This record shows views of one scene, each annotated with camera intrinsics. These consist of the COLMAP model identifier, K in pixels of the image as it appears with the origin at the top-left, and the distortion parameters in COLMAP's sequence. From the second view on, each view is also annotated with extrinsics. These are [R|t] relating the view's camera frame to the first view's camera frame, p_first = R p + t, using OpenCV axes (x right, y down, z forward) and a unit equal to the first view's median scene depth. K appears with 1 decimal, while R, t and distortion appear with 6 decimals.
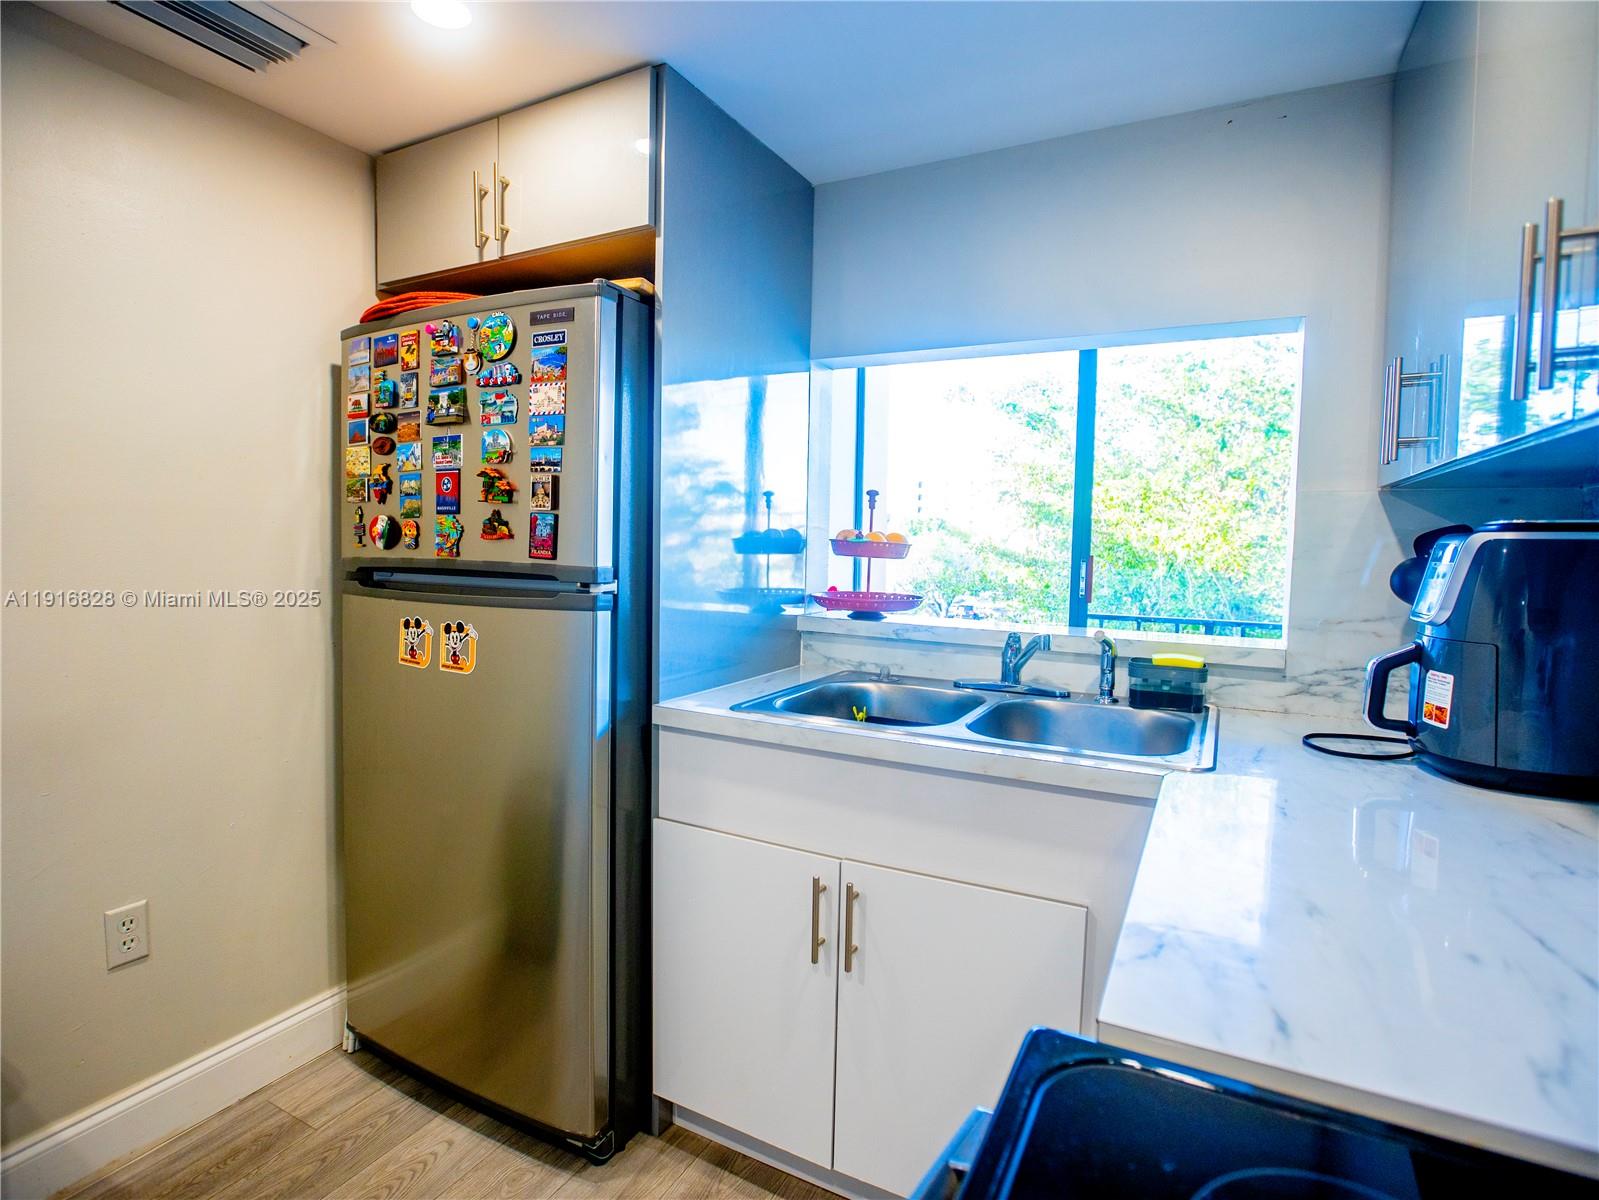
lens RADIAL K [[816.5, 0, 791.7], [0, 816.5, 599.8], [0, 0, 1]] dist [-0.037587, 0.009251]
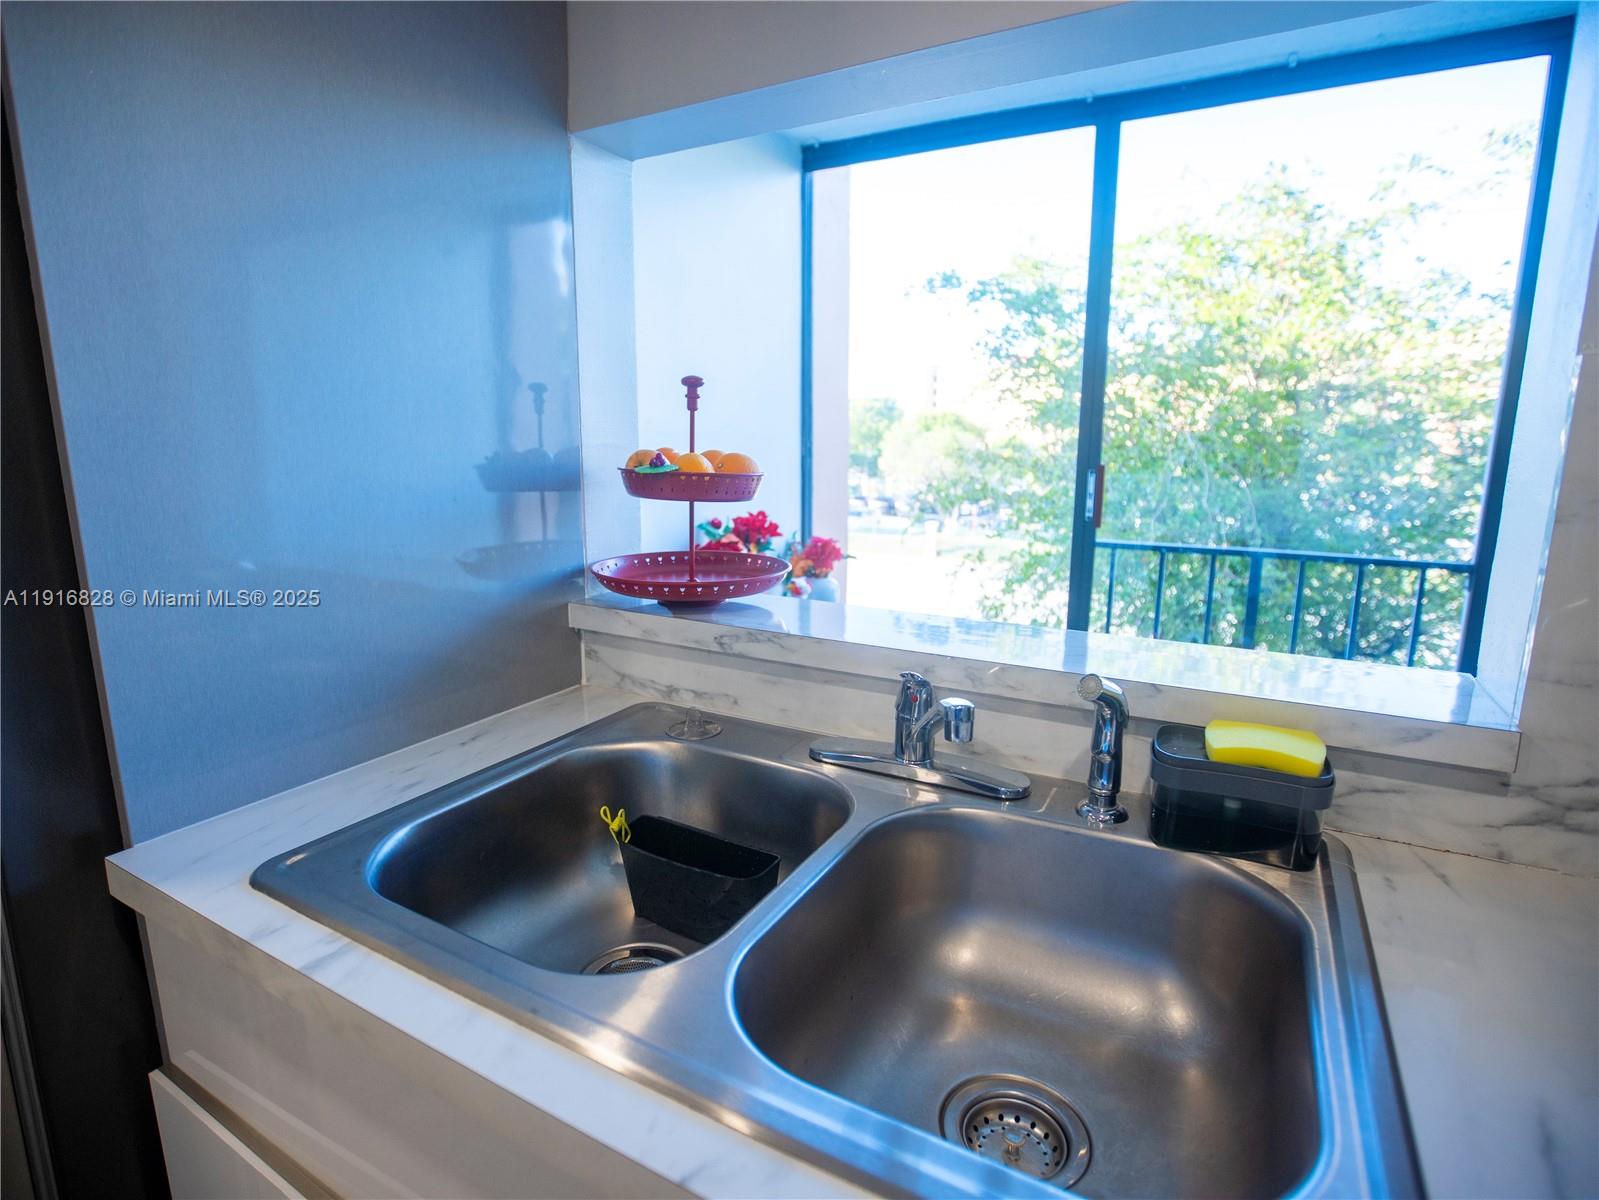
lens RADIAL K [[816.5, 0, 789.8], [0, 816.5, 590.7], [0, 0, 1]] dist [-0.037587, 0.009251]
pose [[0.999661, -0.014190, -0.021825, 0.217431], [0.016529, 0.993679, 0.111037, -0.061818], [0.020111, -0.111360, 0.993577, 0.540012]]
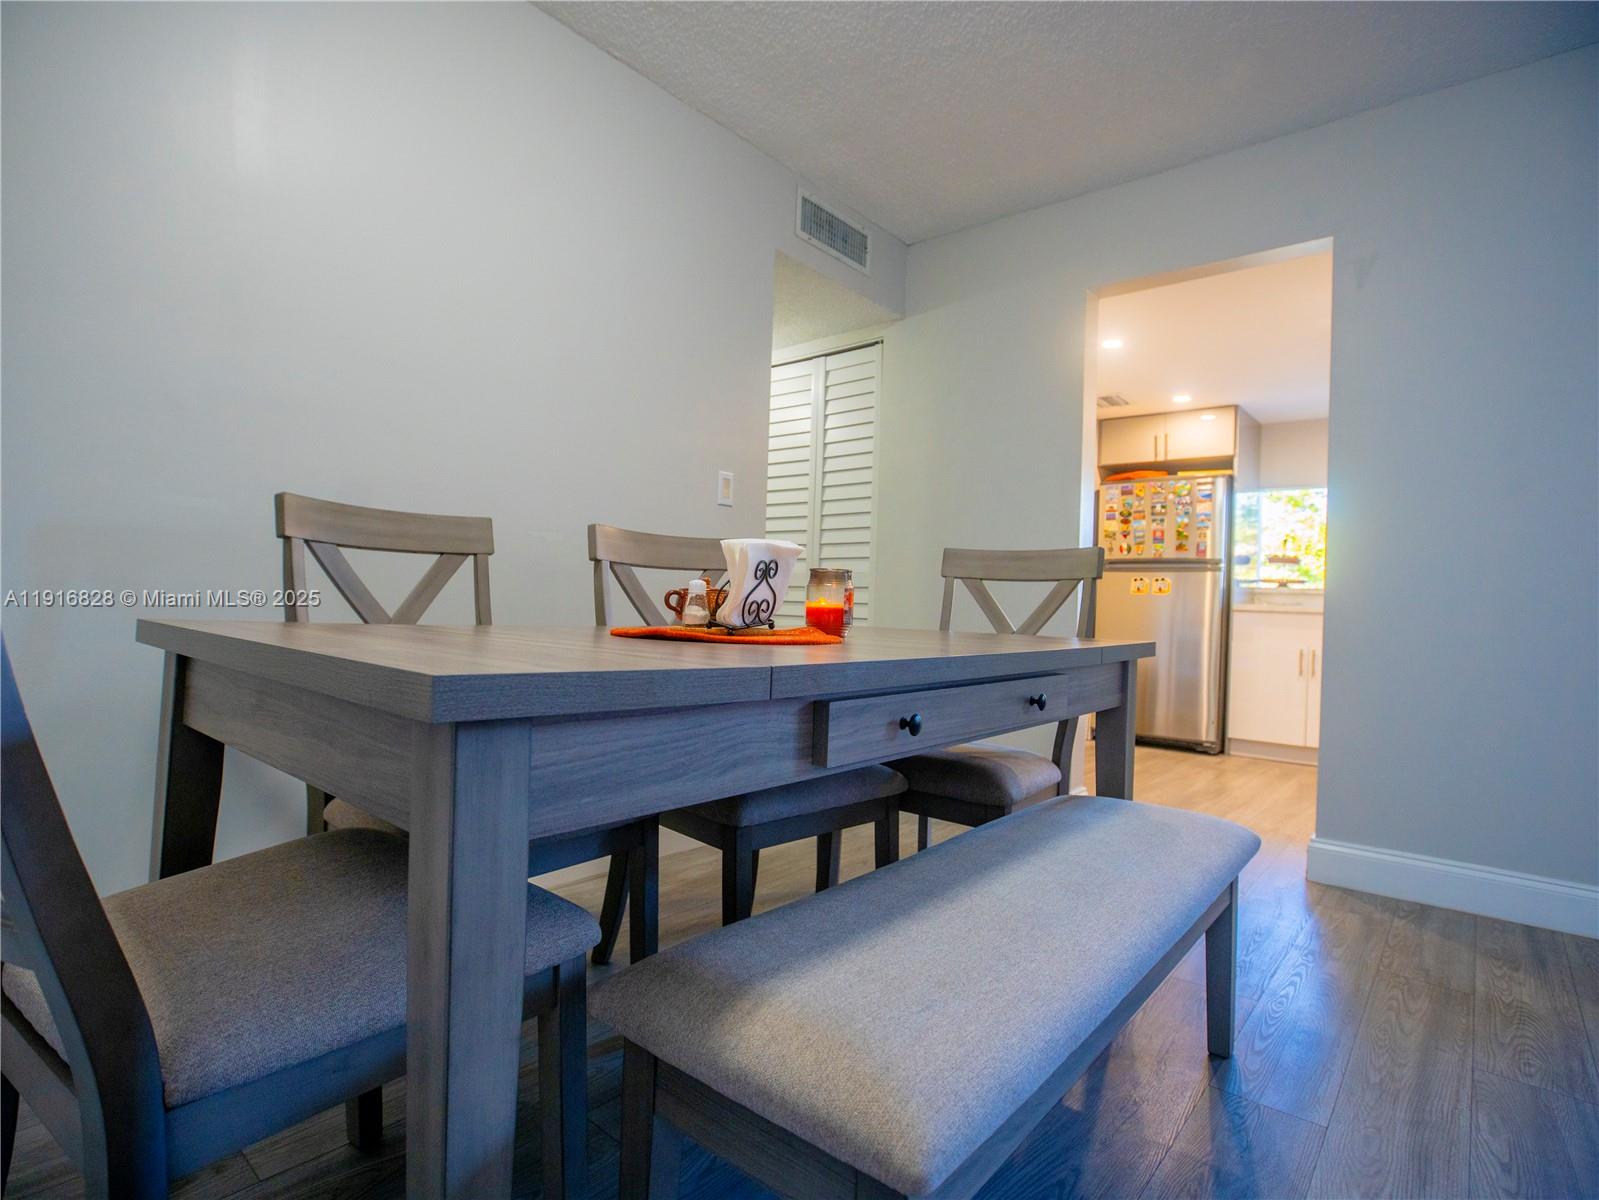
lens RADIAL K [[816.5, 0, 788.4], [0, 816.5, 592.6], [0, 0, 1]] dist [-0.037587, 0.009251]
pose [[0.978305, 0.019296, -0.206270, -1.114337], [-0.038880, 0.995062, -0.091318, 0.402704], [0.203490, 0.097357, 0.974225, -2.198144]]
